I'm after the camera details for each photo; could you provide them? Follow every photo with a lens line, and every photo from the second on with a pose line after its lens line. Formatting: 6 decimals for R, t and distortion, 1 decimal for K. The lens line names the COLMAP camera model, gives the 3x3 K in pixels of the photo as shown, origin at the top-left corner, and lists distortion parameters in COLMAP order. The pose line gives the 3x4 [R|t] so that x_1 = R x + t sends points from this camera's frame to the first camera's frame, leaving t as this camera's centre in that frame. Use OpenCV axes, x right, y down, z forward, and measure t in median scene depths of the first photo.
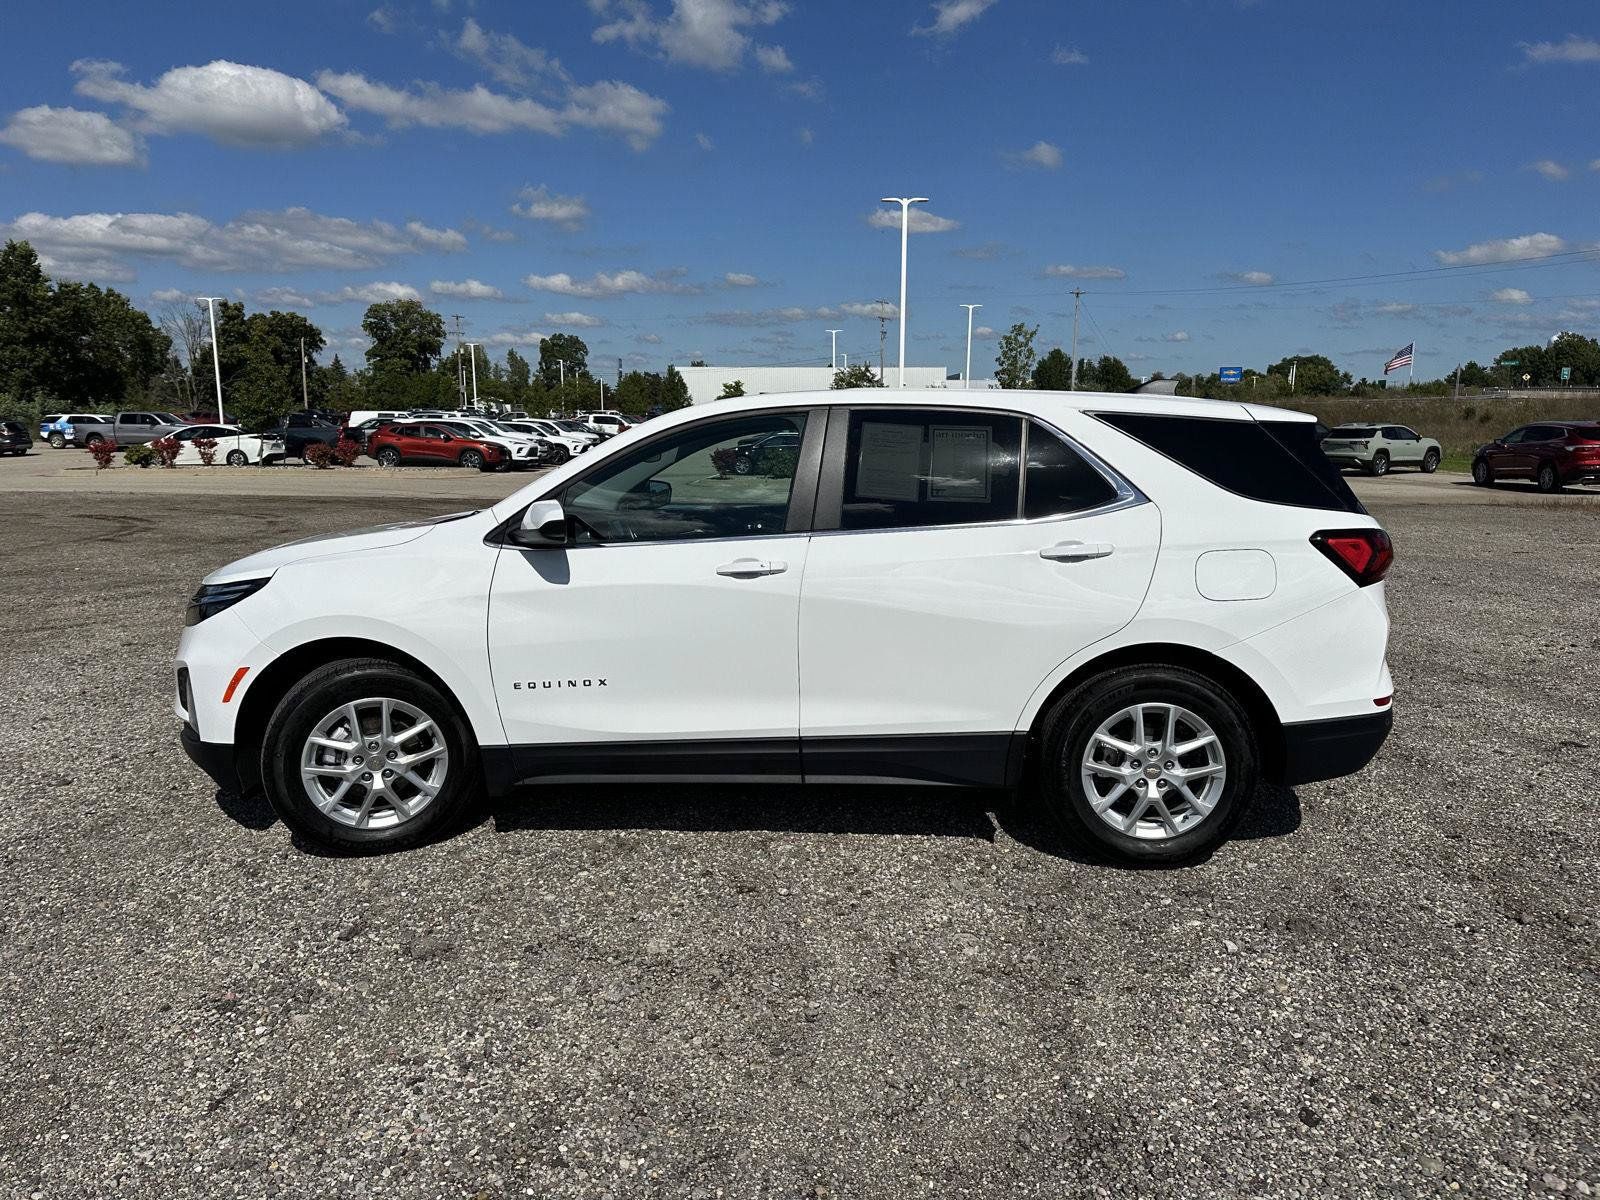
lens RADIAL K [[1133.8, 0, 799.0], [0, 1133.8, 594.6], [0, 0, 1]] dist [0.024593, -0.018480]
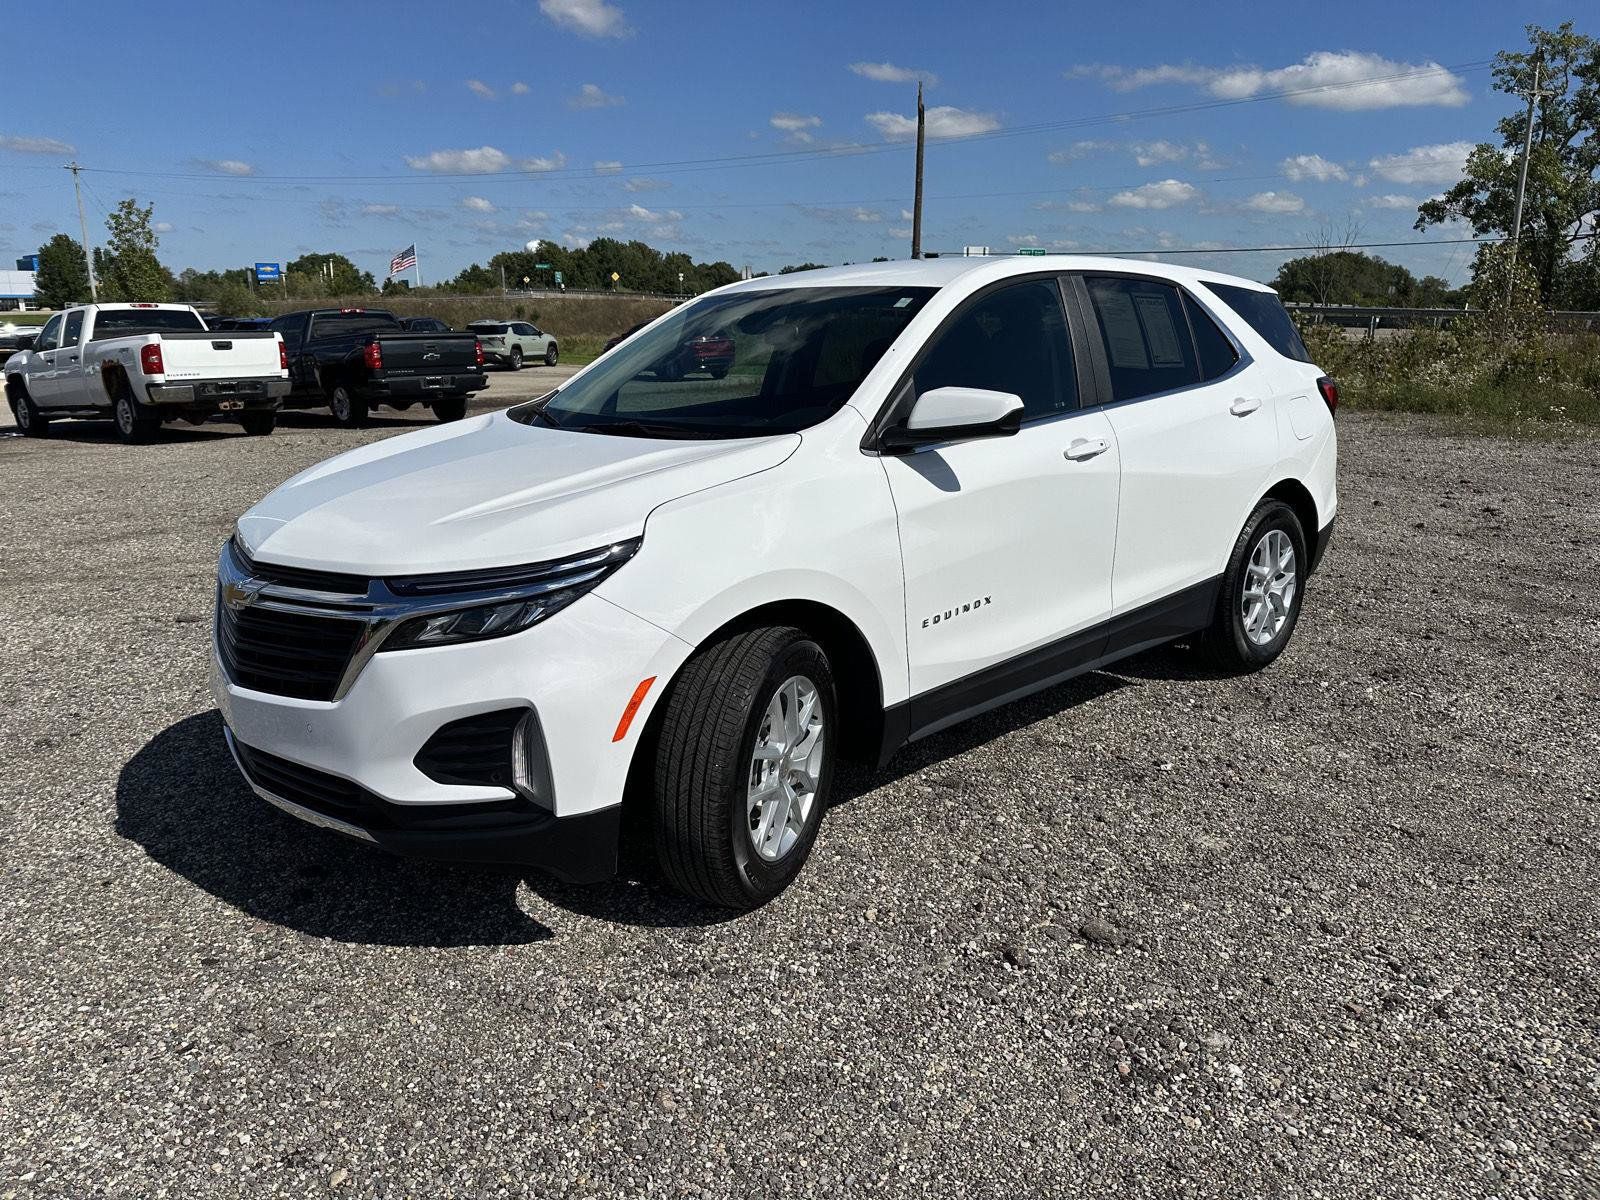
lens RADIAL K [[1133.8, 0, 806.9], [0, 1133.8, 606.7], [0, 0, 1]] dist [0.024593, -0.018480]
pose [[0.691708, -0.186327, 0.697726, -0.637273], [0.120052, 0.982367, 0.143323, -0.041702], [-0.712128, -0.015374, 0.701881, 0.366115]]
